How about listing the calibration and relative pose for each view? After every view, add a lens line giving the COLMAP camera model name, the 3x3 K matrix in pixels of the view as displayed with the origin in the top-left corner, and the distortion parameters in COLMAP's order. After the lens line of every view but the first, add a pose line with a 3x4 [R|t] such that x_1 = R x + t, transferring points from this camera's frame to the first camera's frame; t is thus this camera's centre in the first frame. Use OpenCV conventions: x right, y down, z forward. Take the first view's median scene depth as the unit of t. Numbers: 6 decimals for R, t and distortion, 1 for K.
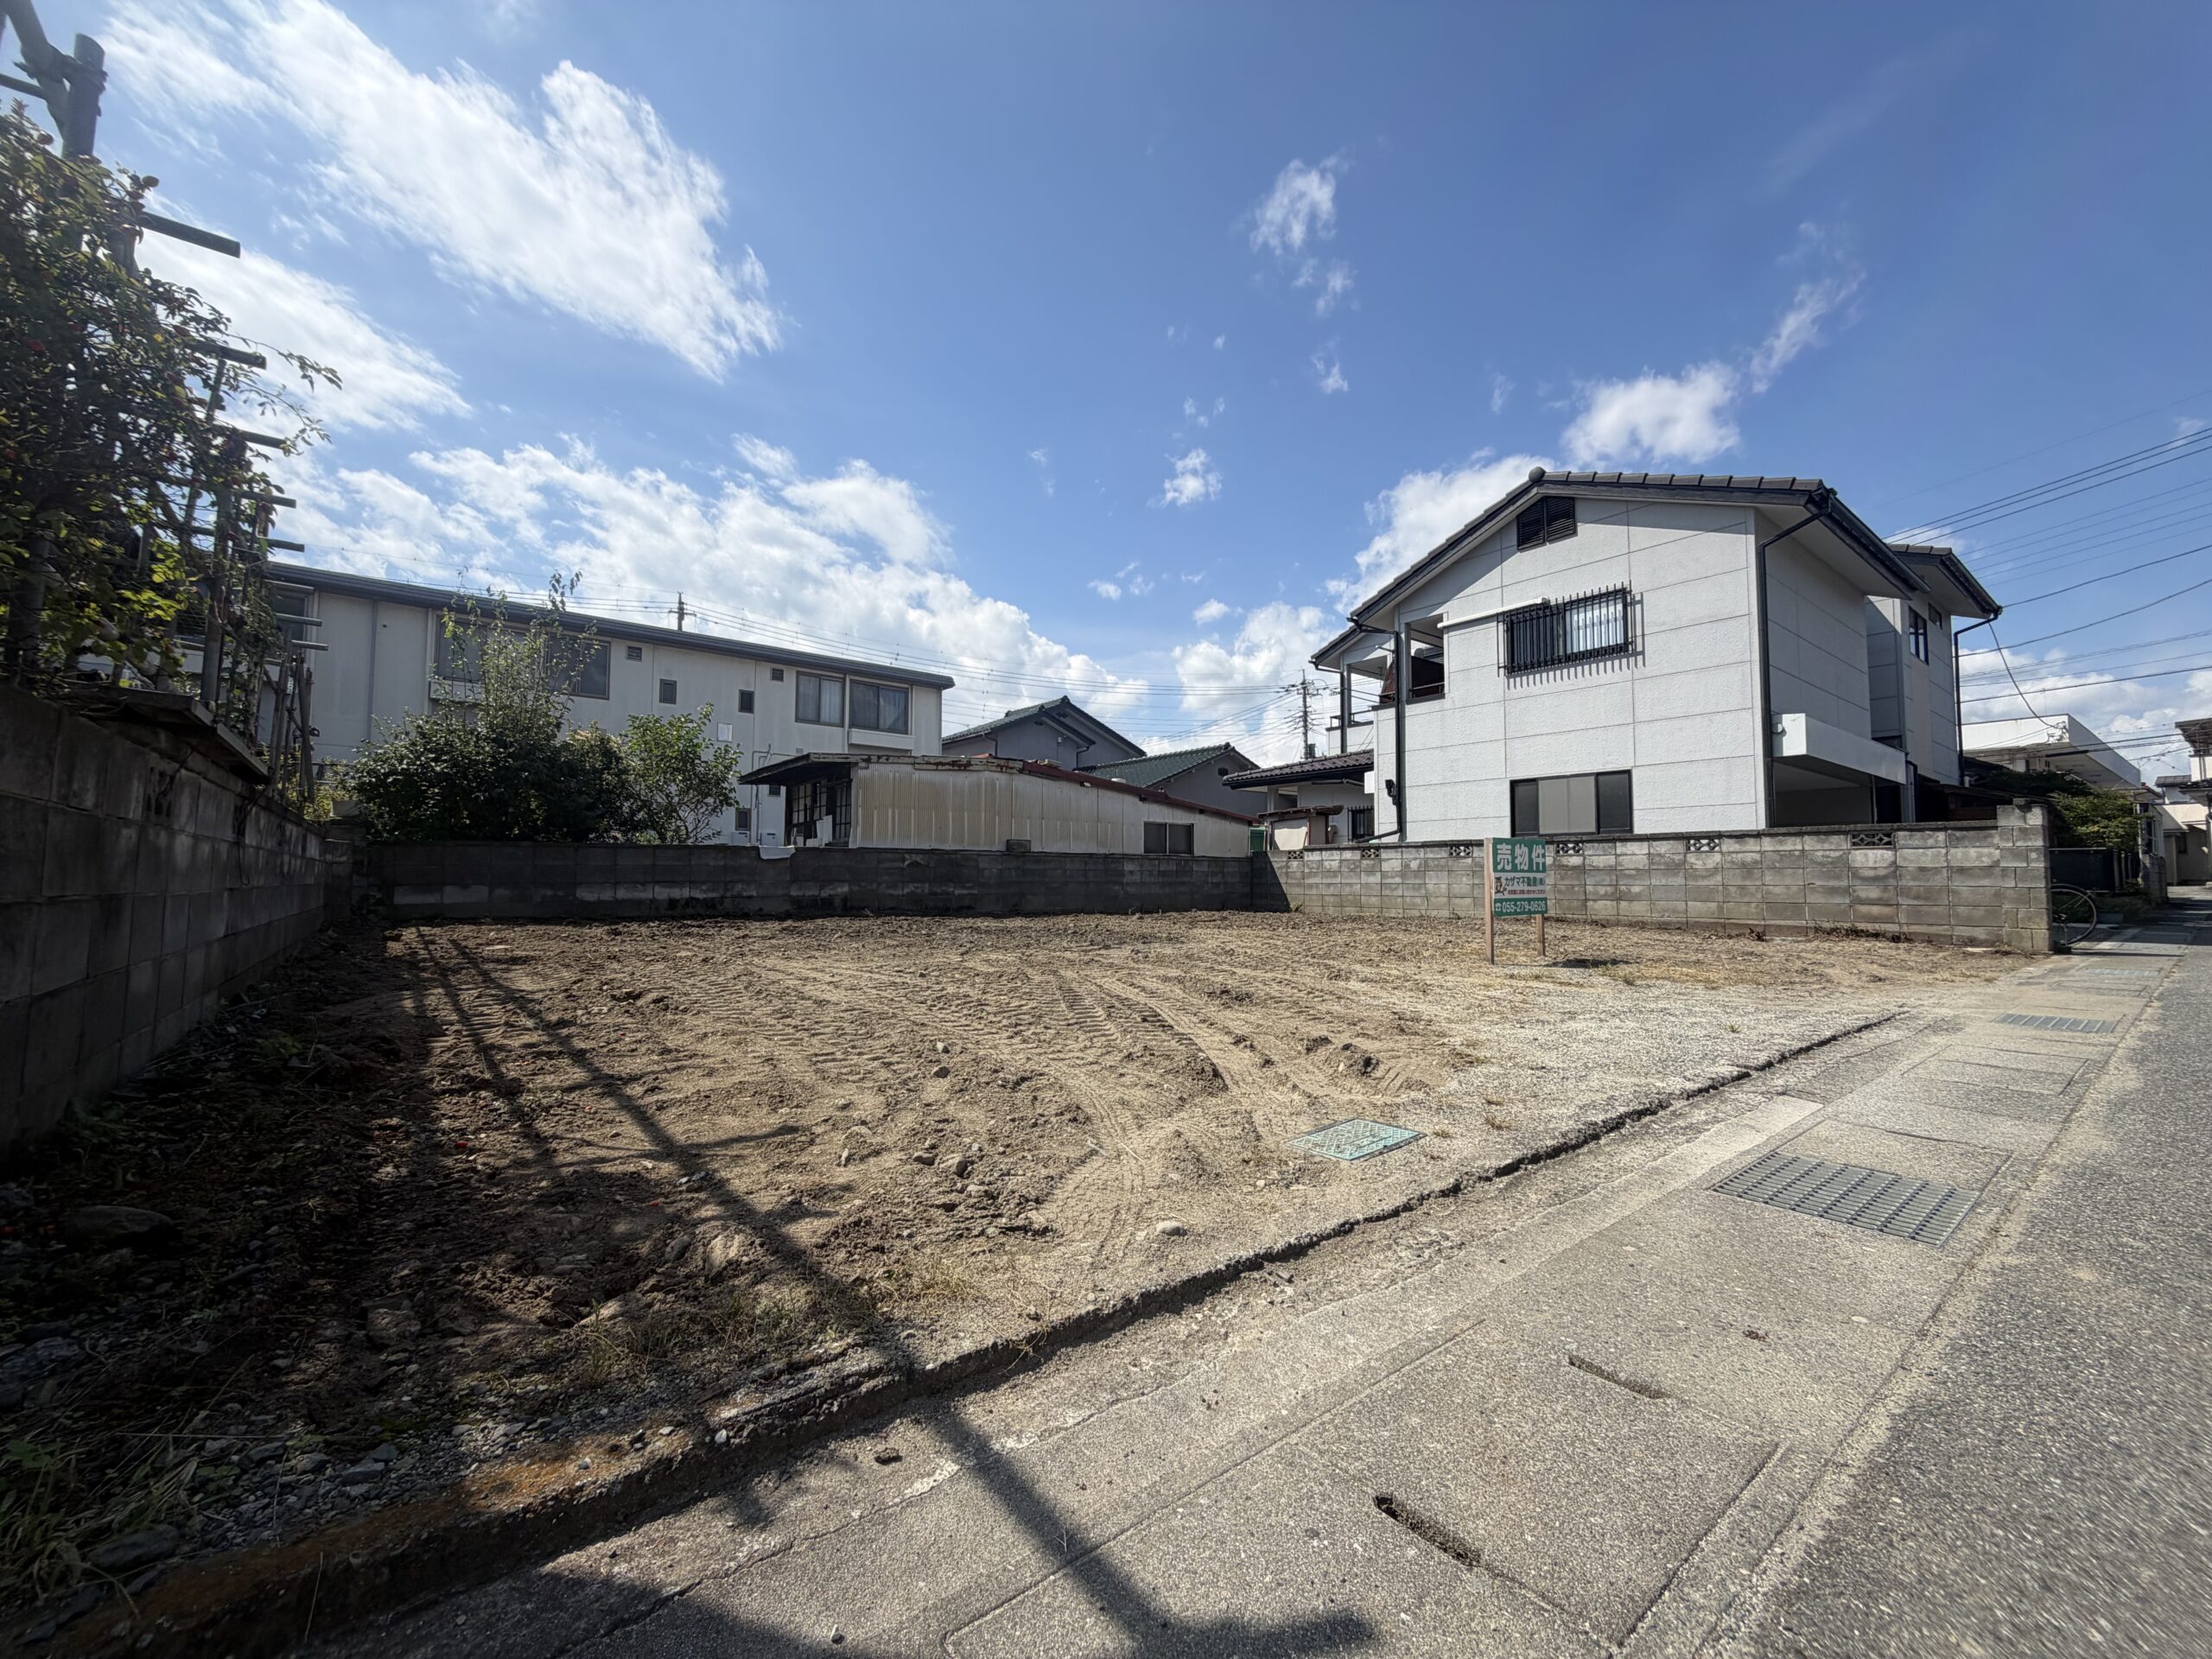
lens RADIAL K [[881.2, 0, 1099.2], [0, 881.2, 830.3], [0, 0, 1]] dist [0.000903, -0.000406]
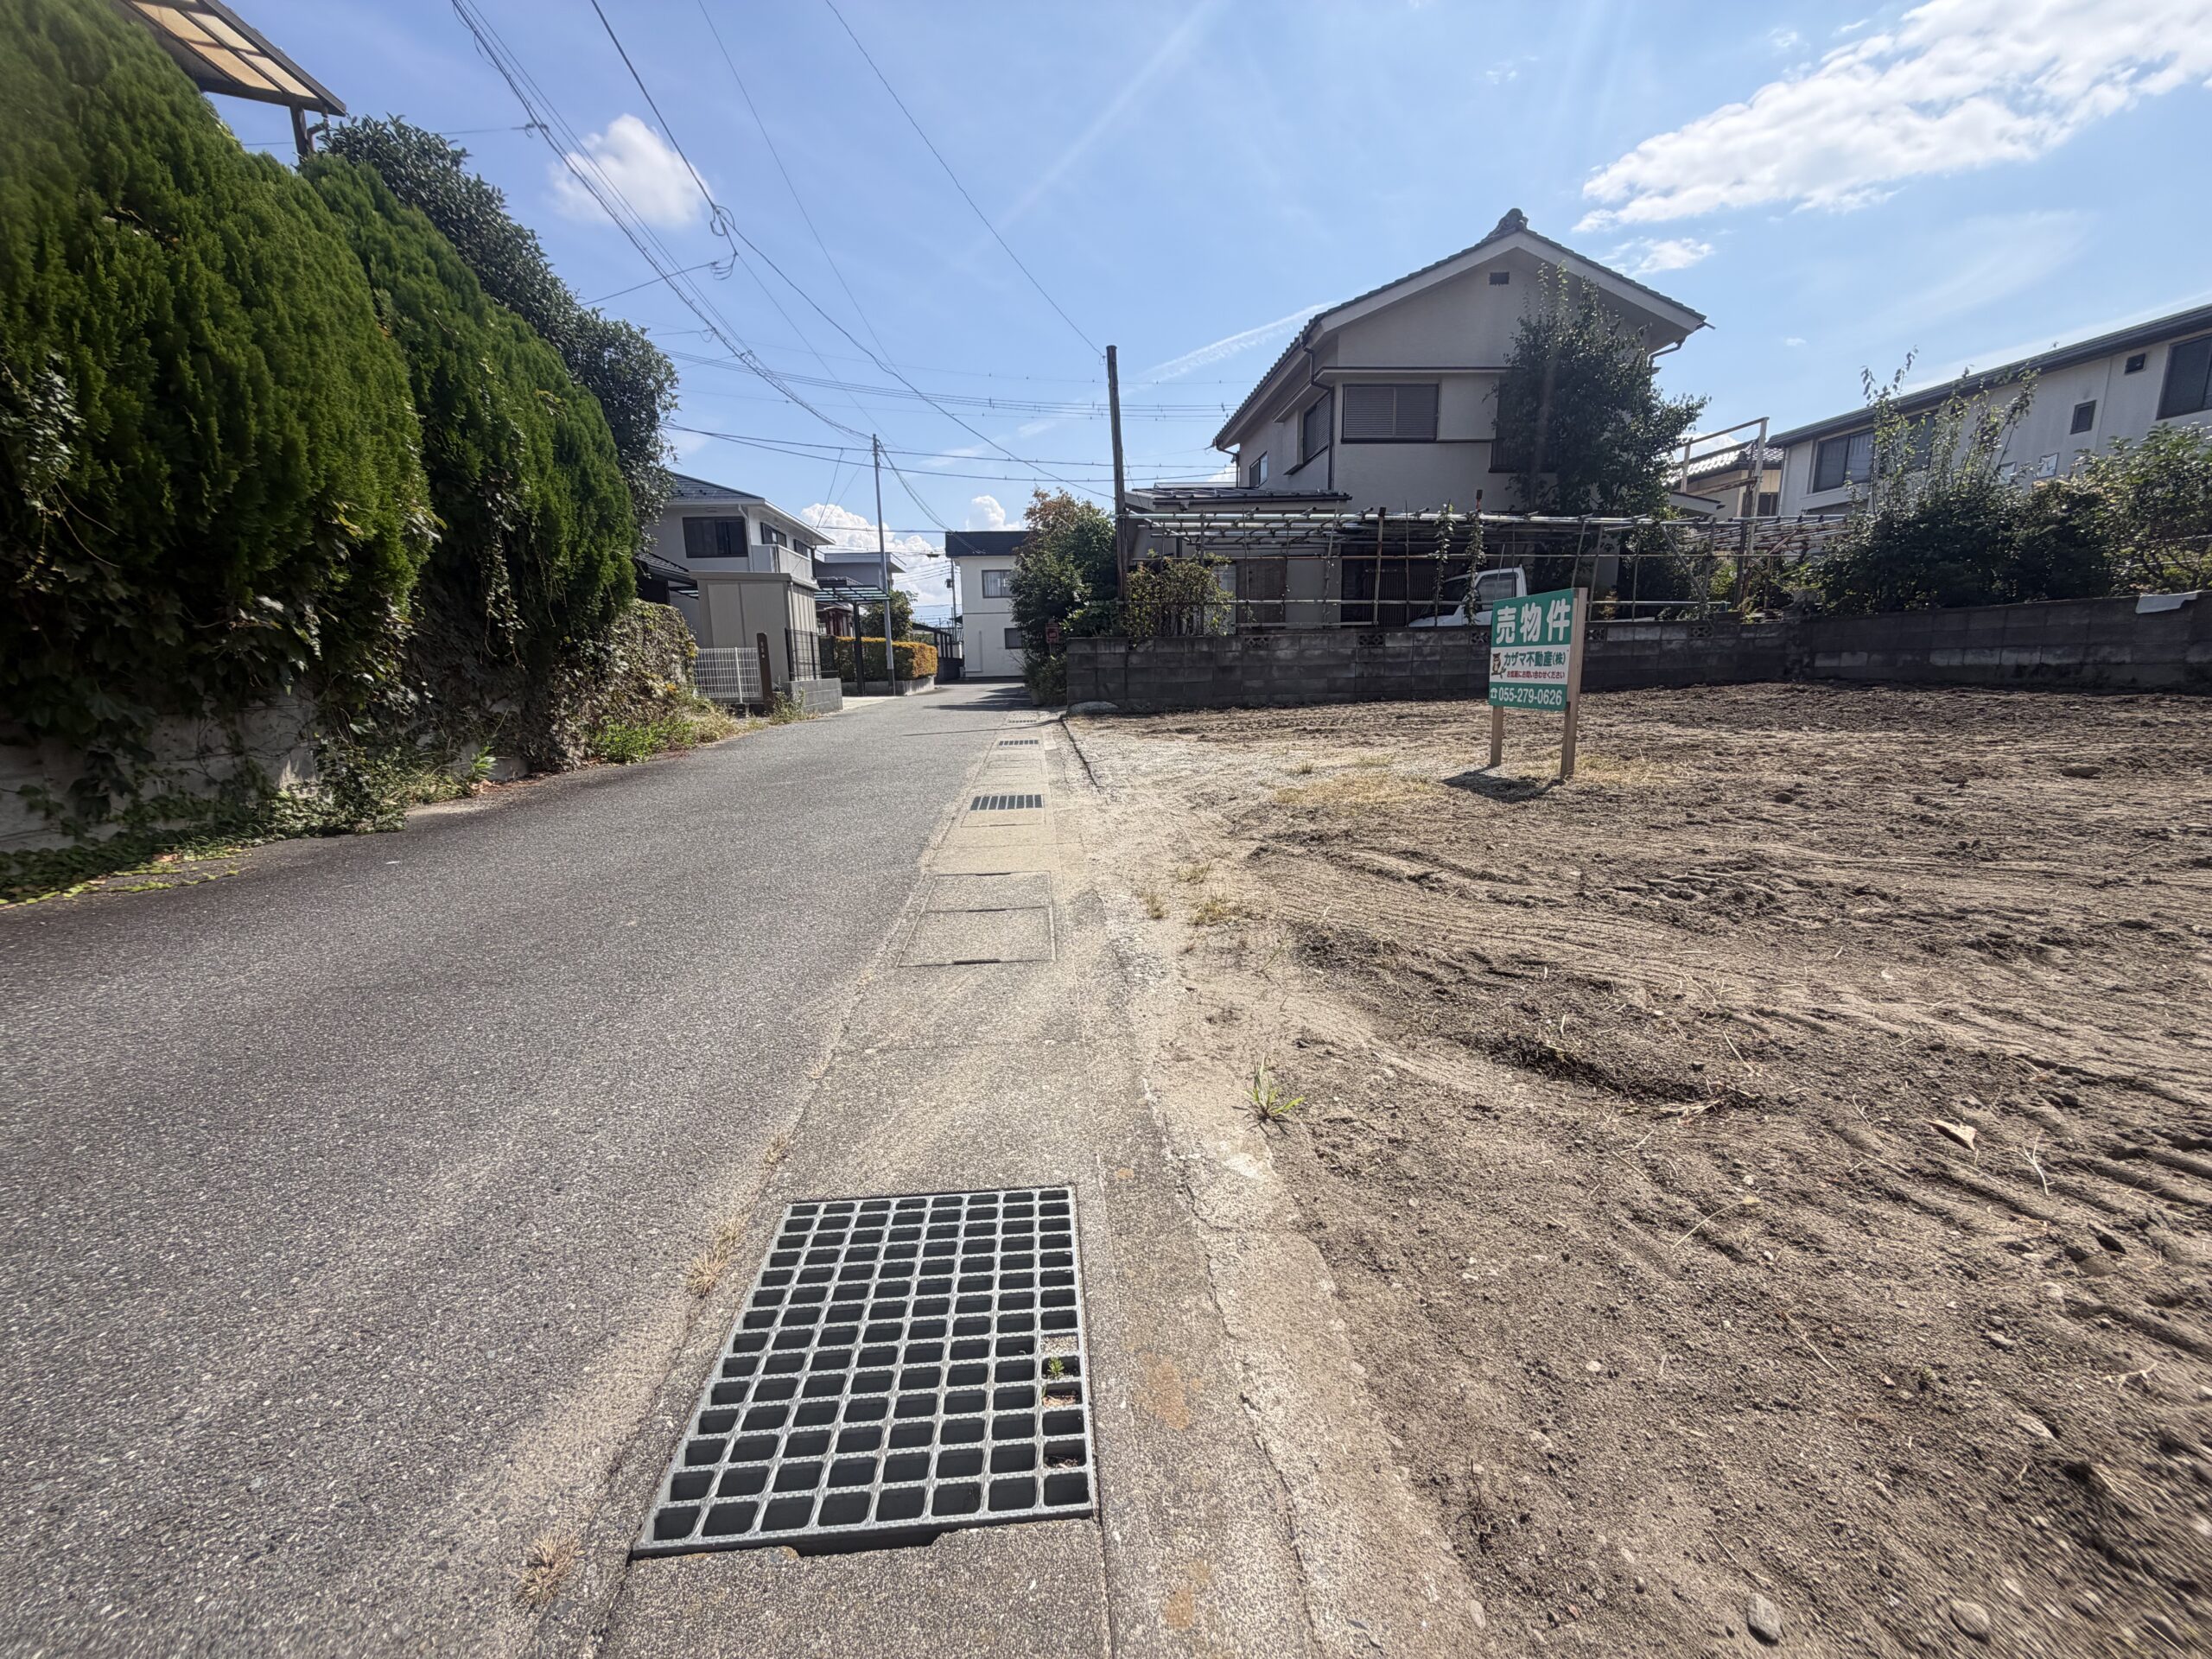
lens RADIAL K [[883.6, 0, 1101.6], [0, 883.6, 828.5], [0, 0, 1]] dist [-0.002644, 0.000701]
pose [[-0.553254, 0.164552, -0.816598, 0.725688], [0.071426, 0.986056, 0.150308, 0.035505], [0.829945, 0.024832, -0.557293, 0.645583]]
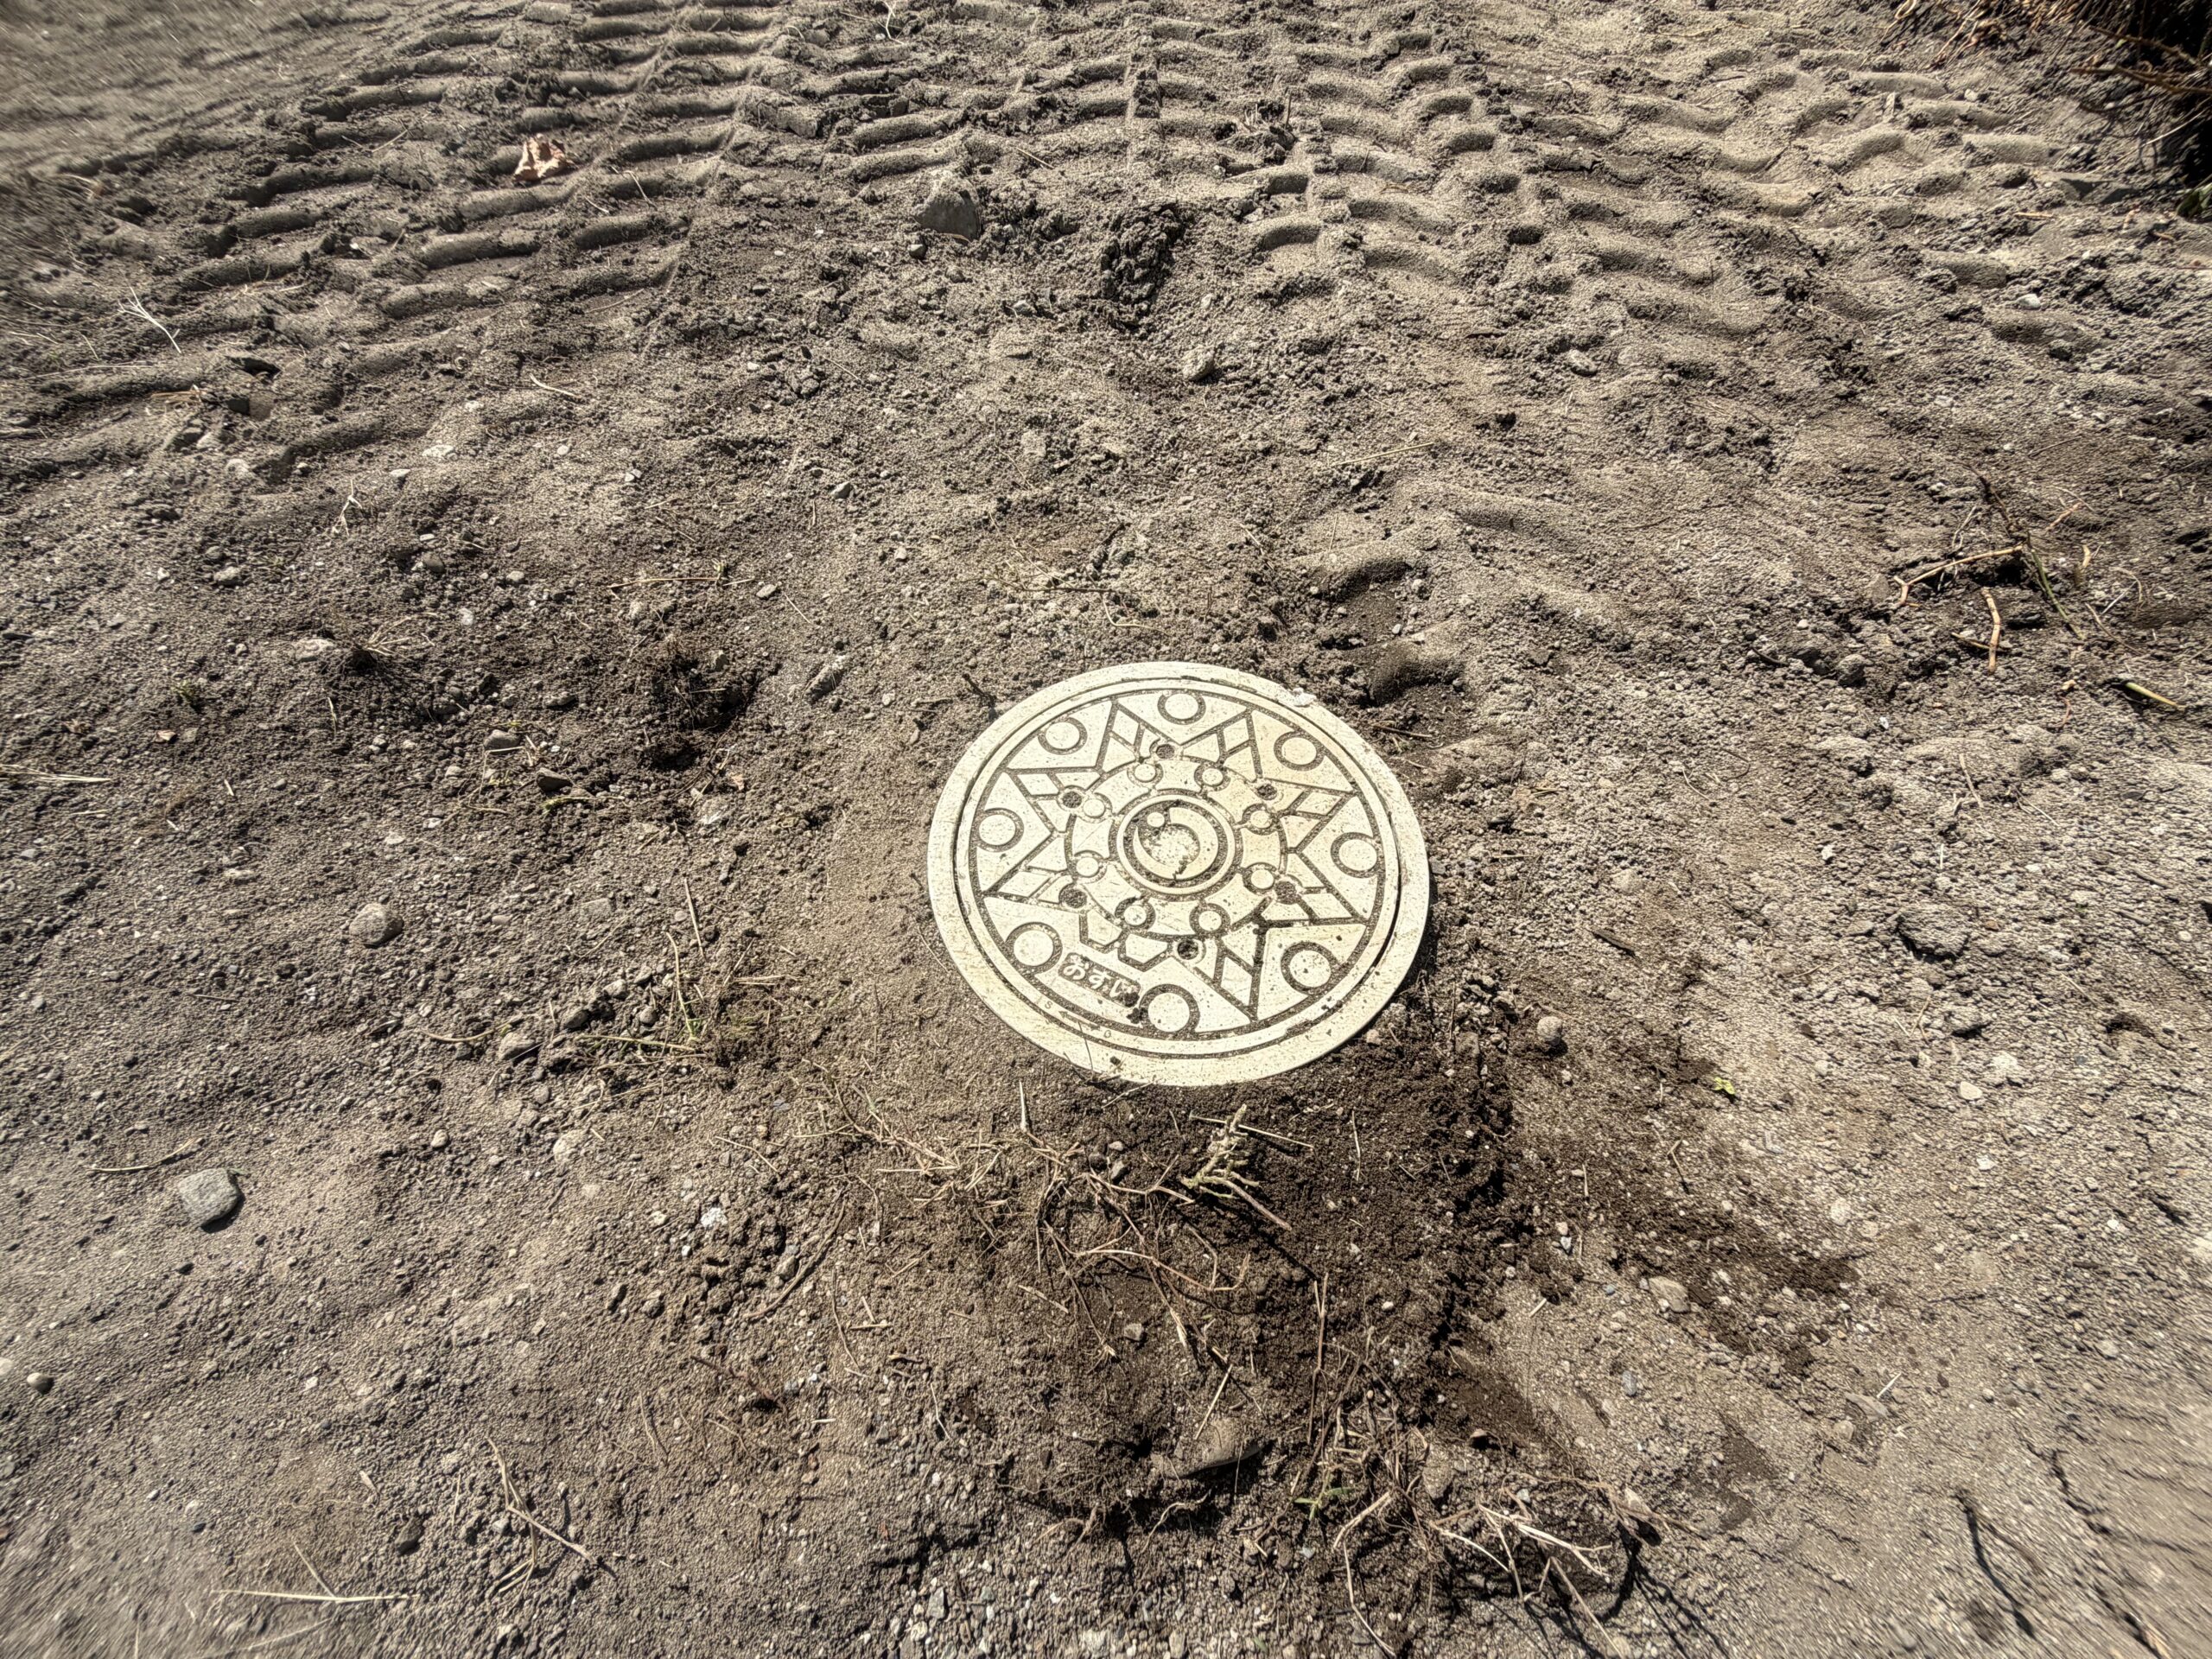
lens RADIAL K [[881.2, 0, 1099.2], [0, 881.2, 830.3], [0, 0, 1]] dist [0.000903, -0.000406]
pose [[0.785060, 0.515192, -0.343886, 0.698730], [0.050722, 0.499842, 0.864630, 0.058818], [0.617339, -0.696229, 0.366274, 0.671610]]
